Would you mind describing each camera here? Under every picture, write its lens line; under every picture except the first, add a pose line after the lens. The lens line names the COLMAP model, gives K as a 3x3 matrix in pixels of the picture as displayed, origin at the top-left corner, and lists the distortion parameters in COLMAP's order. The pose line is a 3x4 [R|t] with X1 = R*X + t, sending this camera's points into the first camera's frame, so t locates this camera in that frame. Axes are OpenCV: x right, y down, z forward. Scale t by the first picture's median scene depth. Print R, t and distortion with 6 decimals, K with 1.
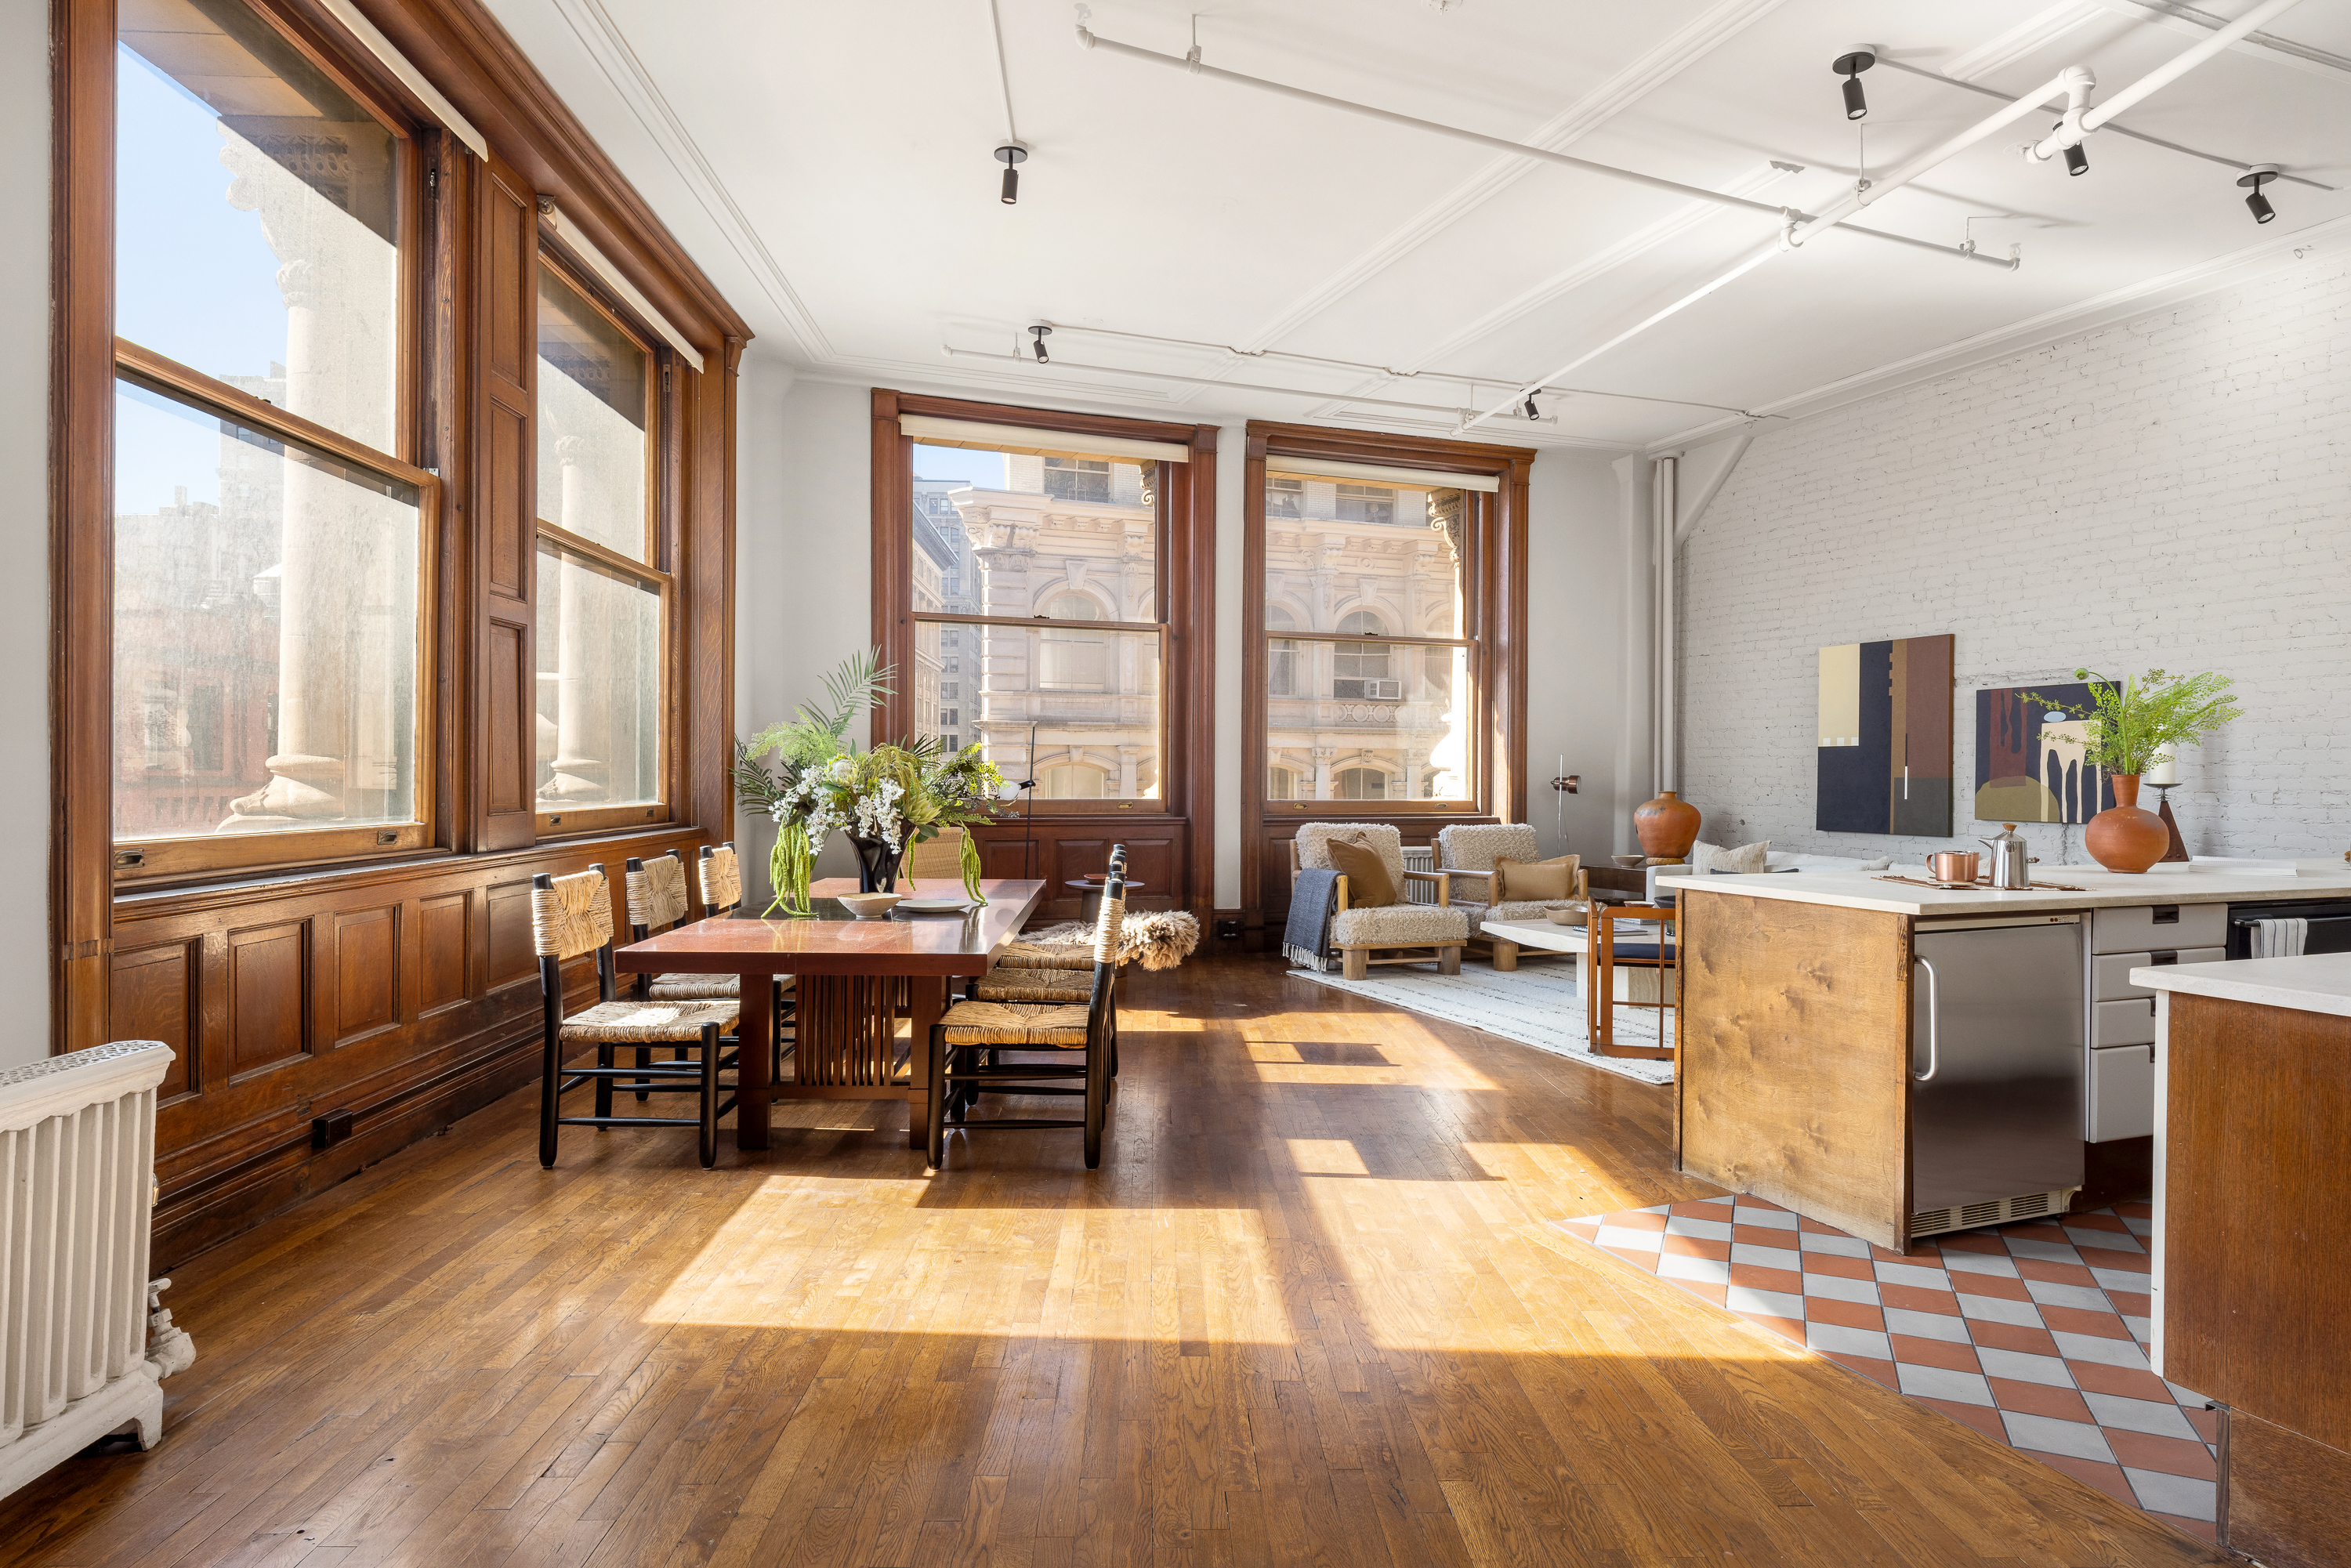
lens RADIAL K [[1269.9, 0, 1161.8], [0, 1269.9, 769.4], [0, 0, 1]] dist [0.025165, -0.006959]
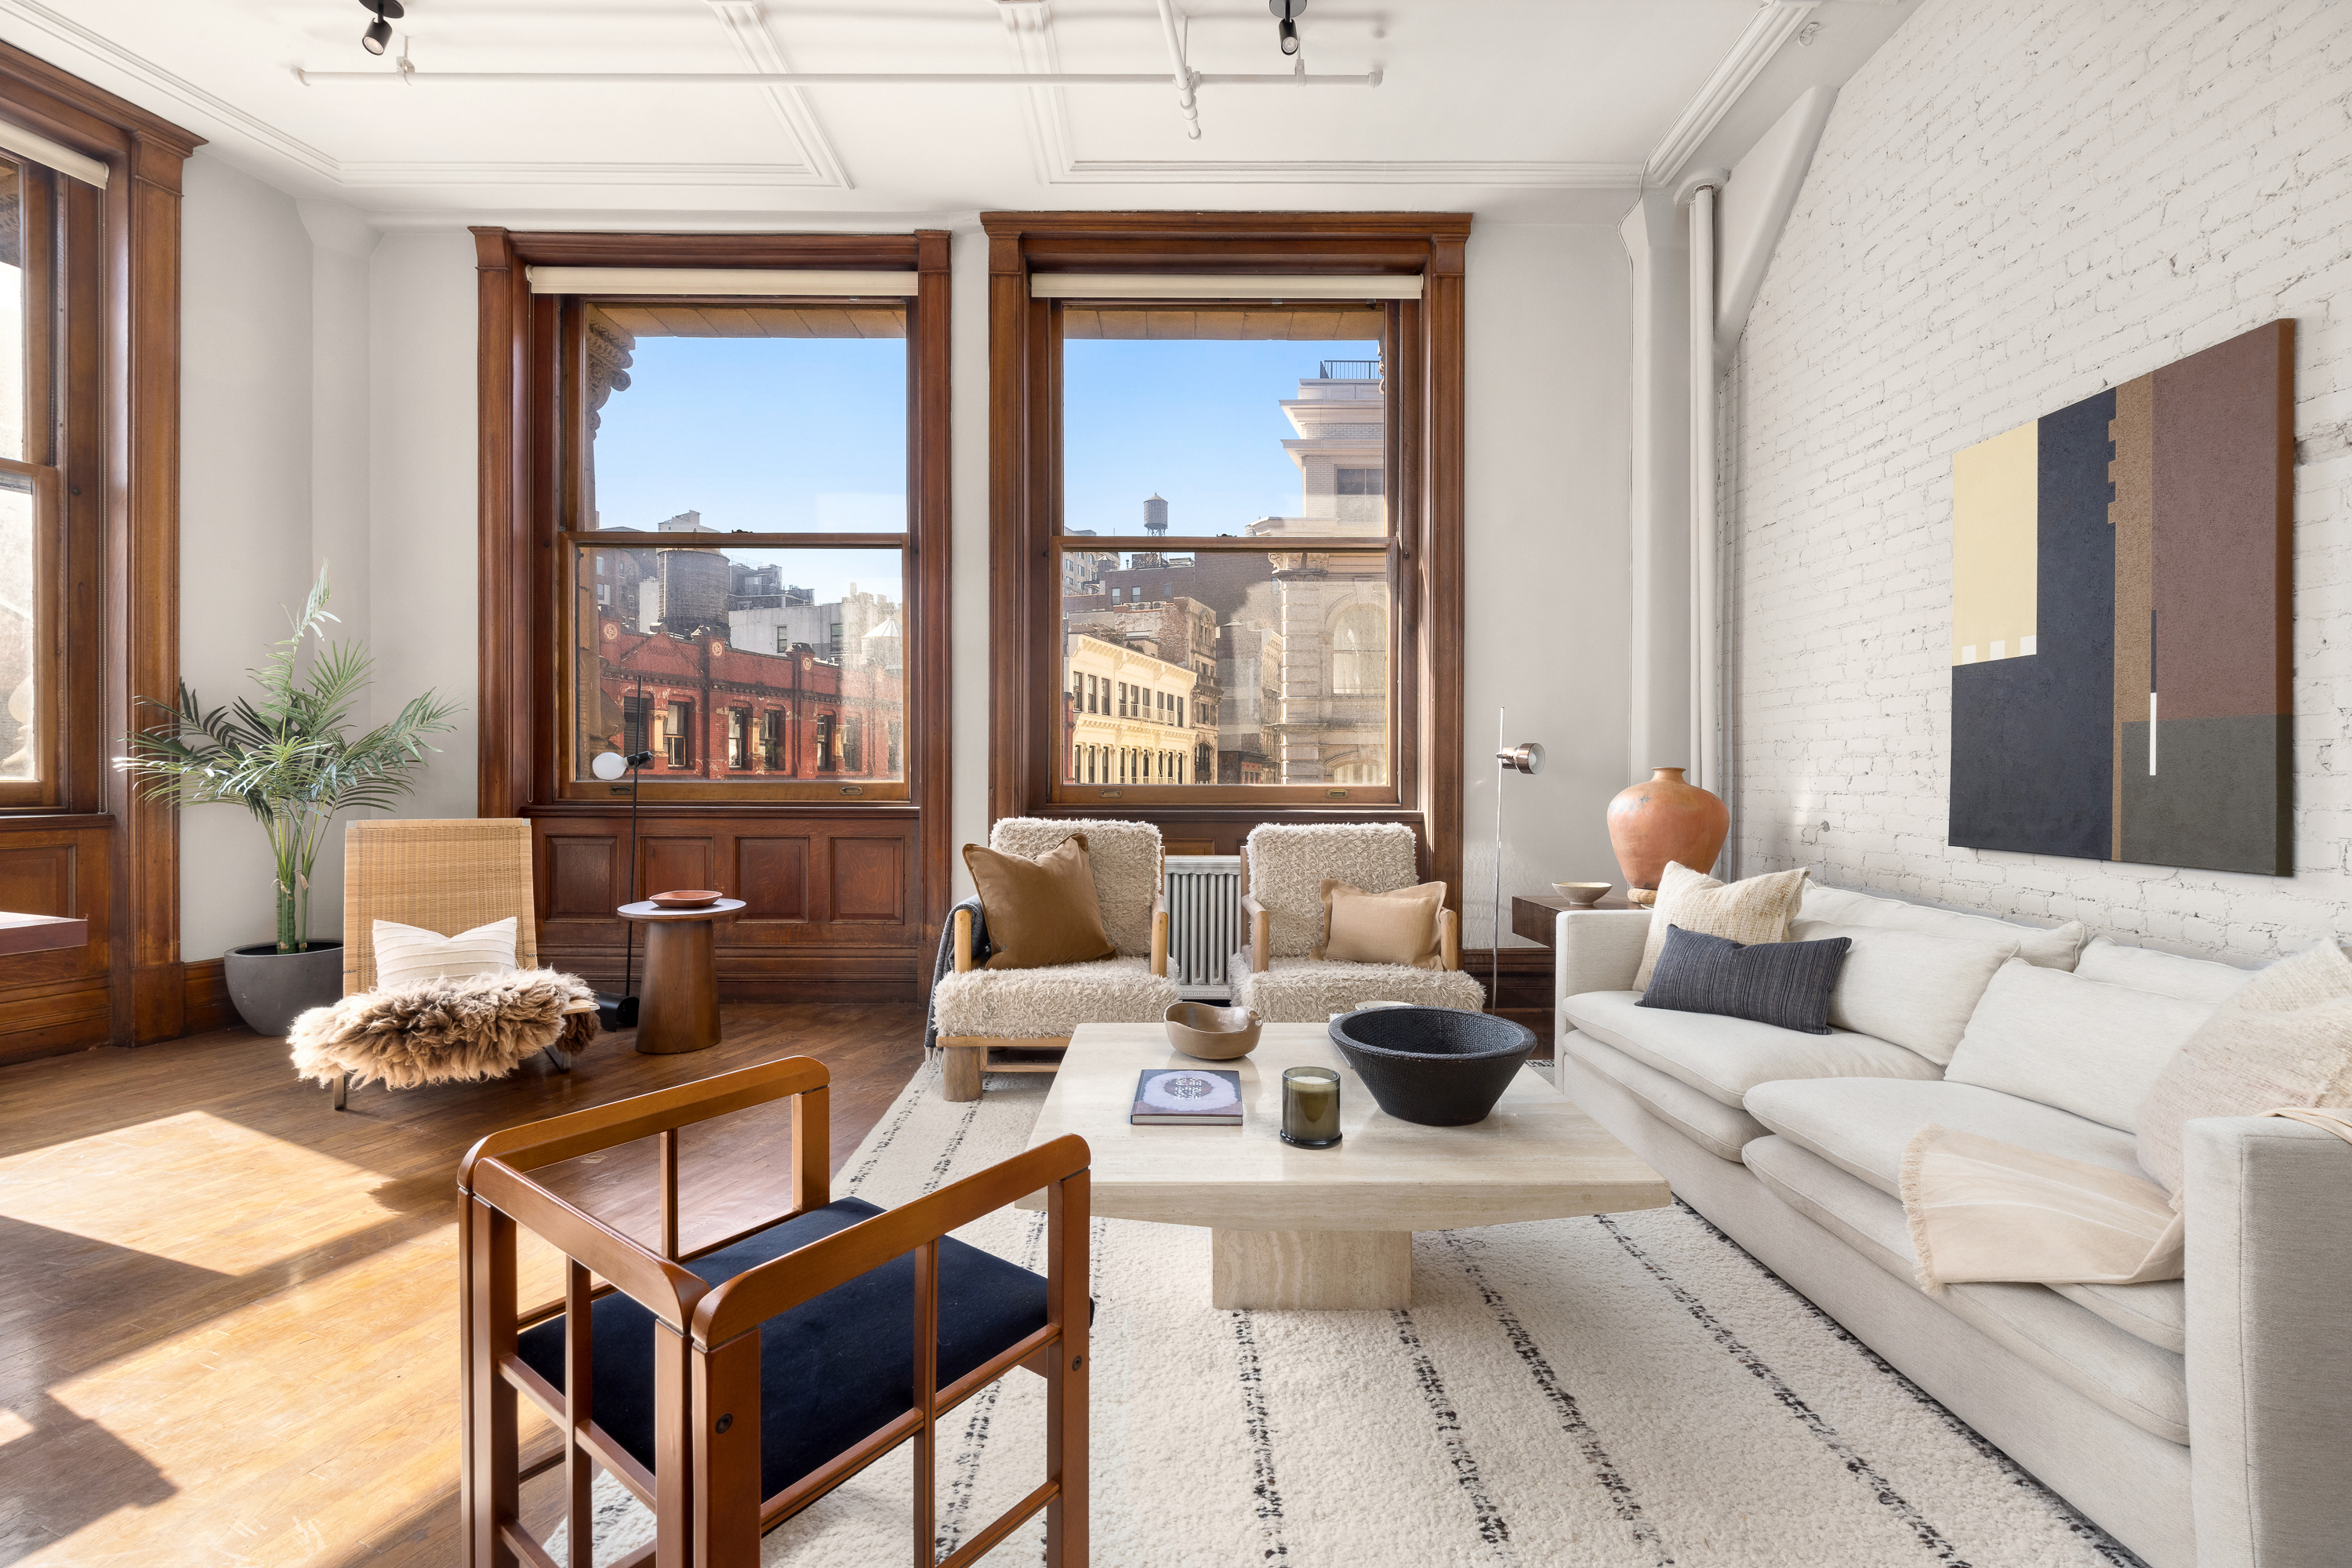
lens RADIAL K [[1028.4, 0, 1197.1], [0, 1028.4, 776.6], [0, 0, 1]] dist [-0.006323, 0.000421]
pose [[0.955231, -0.008602, -0.295735, 0.374345], [0.010918, 0.999921, 0.006181, 0.017930], [0.295659, -0.009133, 0.955250, 0.581776]]
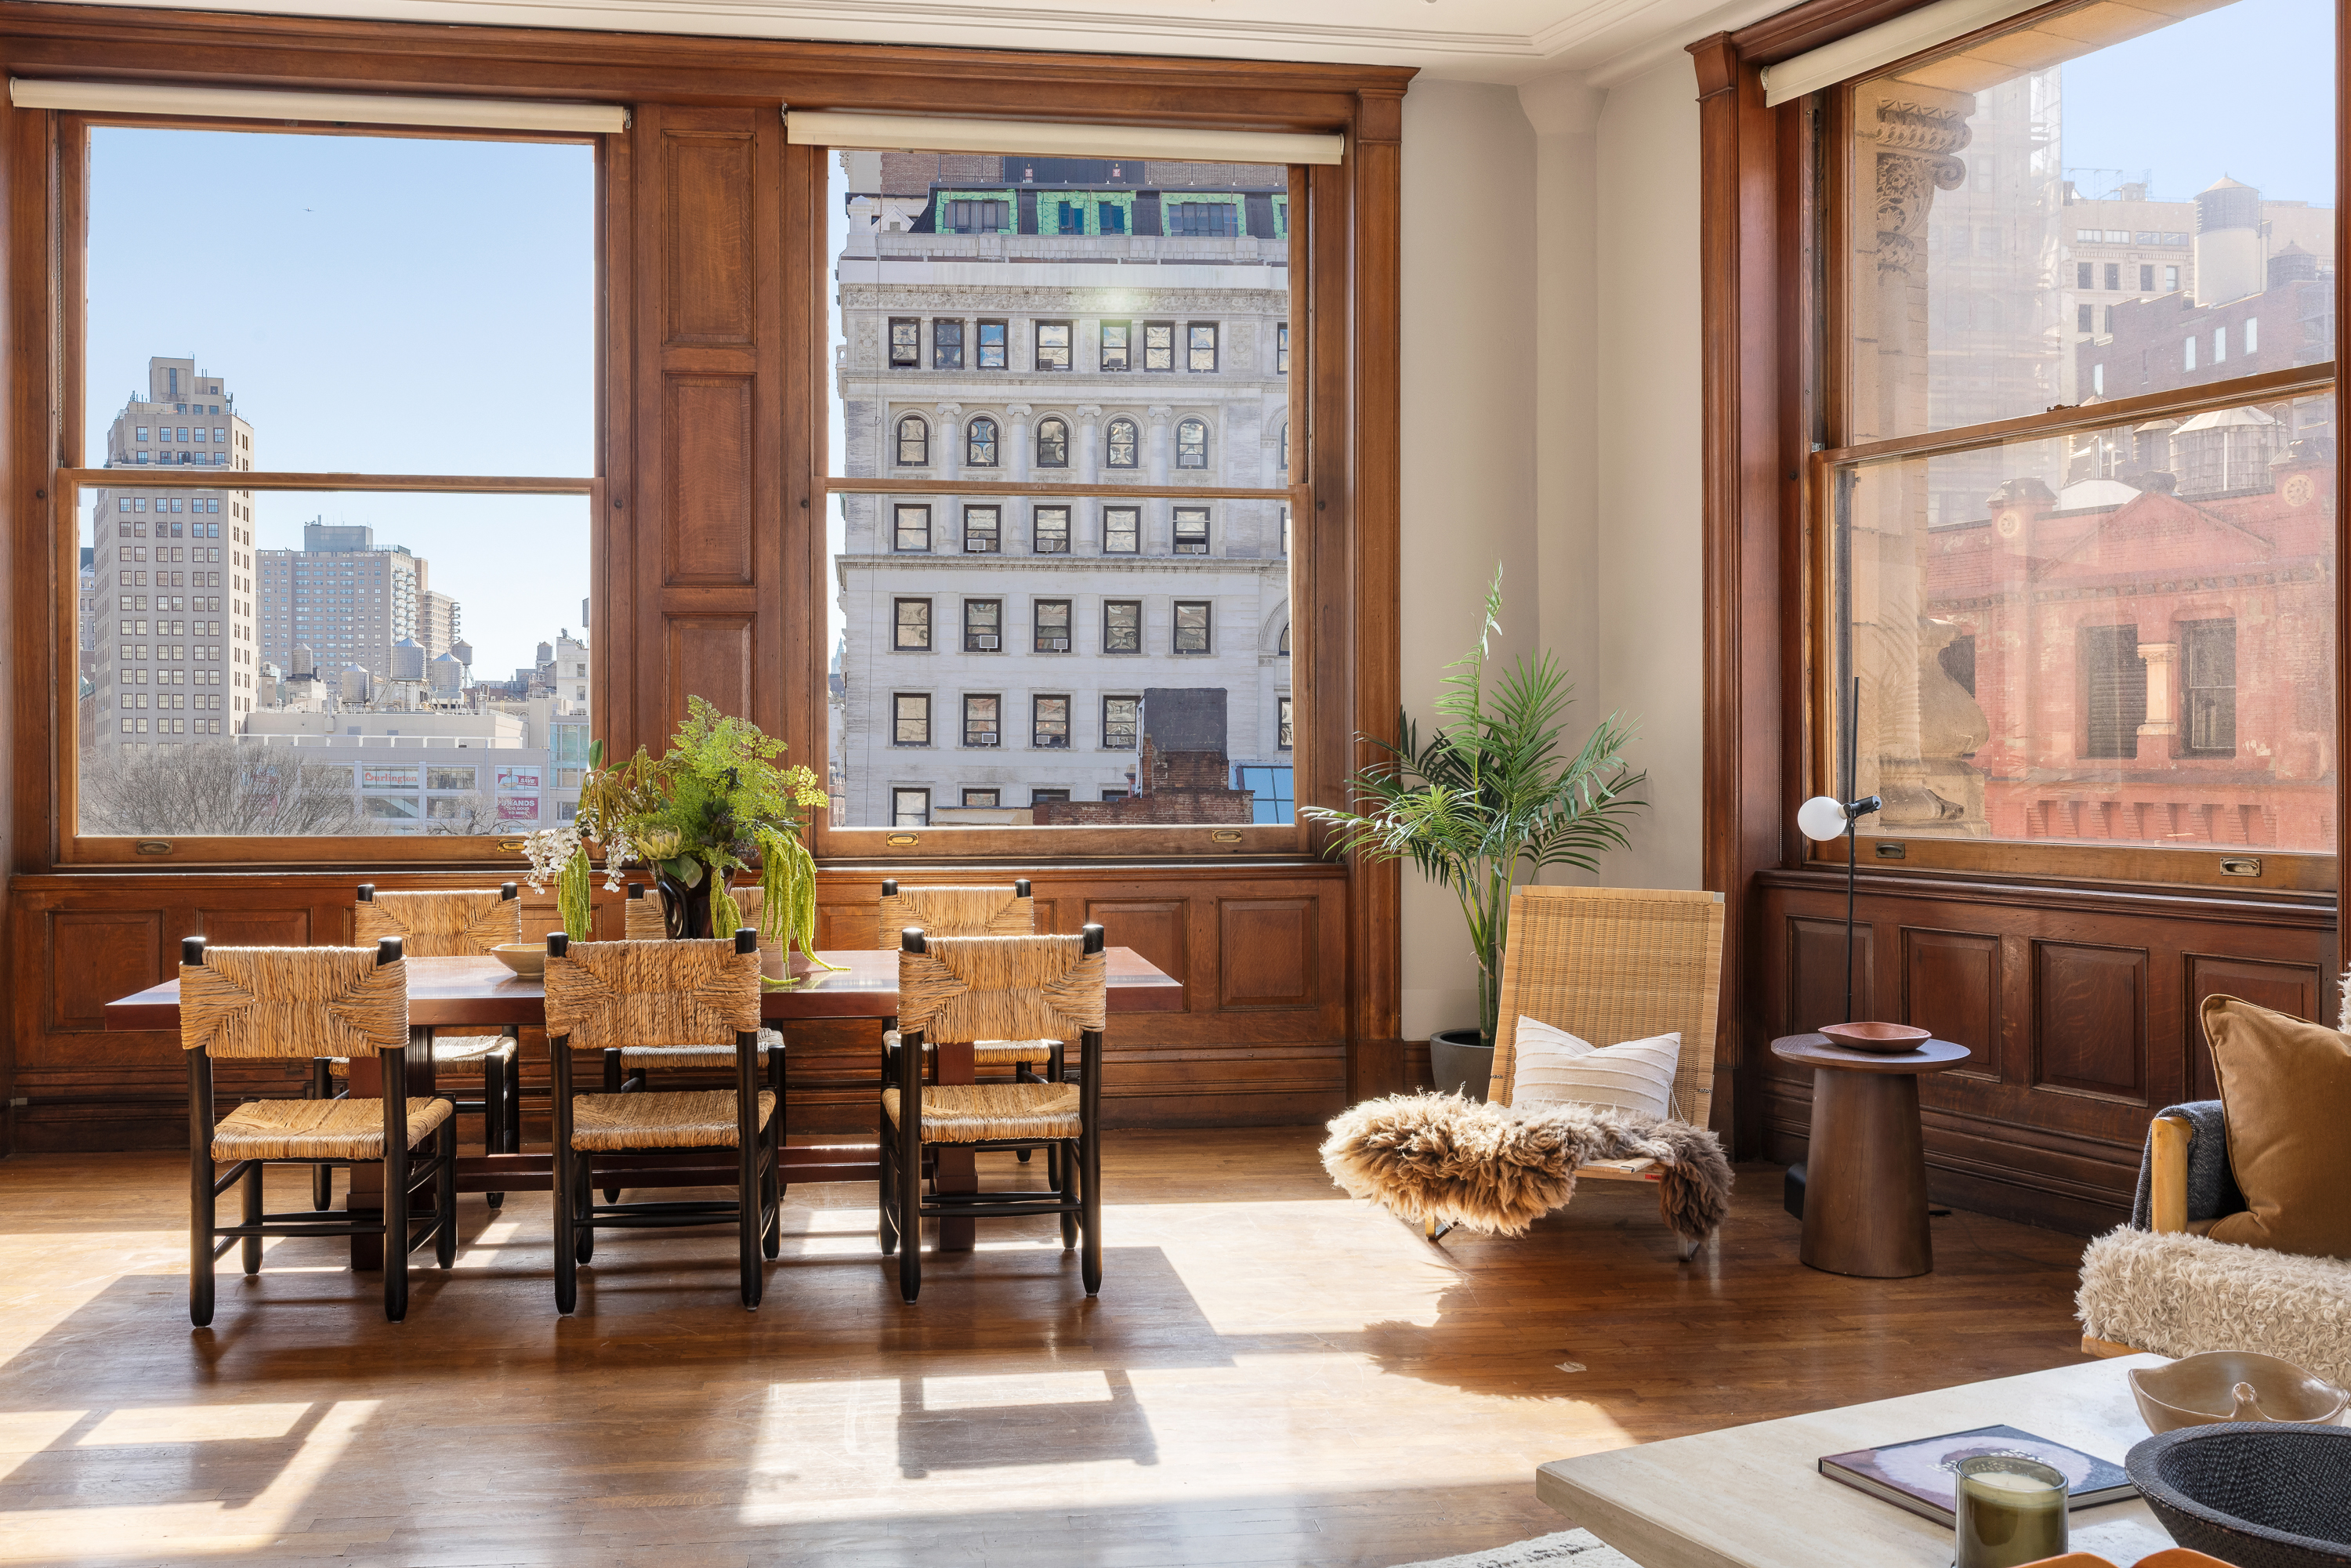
lens RADIAL K [[1993.1, 0, 1163.6], [0, 1993.1, 767.1], [0, 0, 1]] dist [0.016073, -0.003237]
pose [[0.192385, -0.011557, -0.981252, 0.549336], [0.007111, 0.999921, -0.010383, 0.000474], [0.981294, -0.004980, 0.192452, 0.655647]]
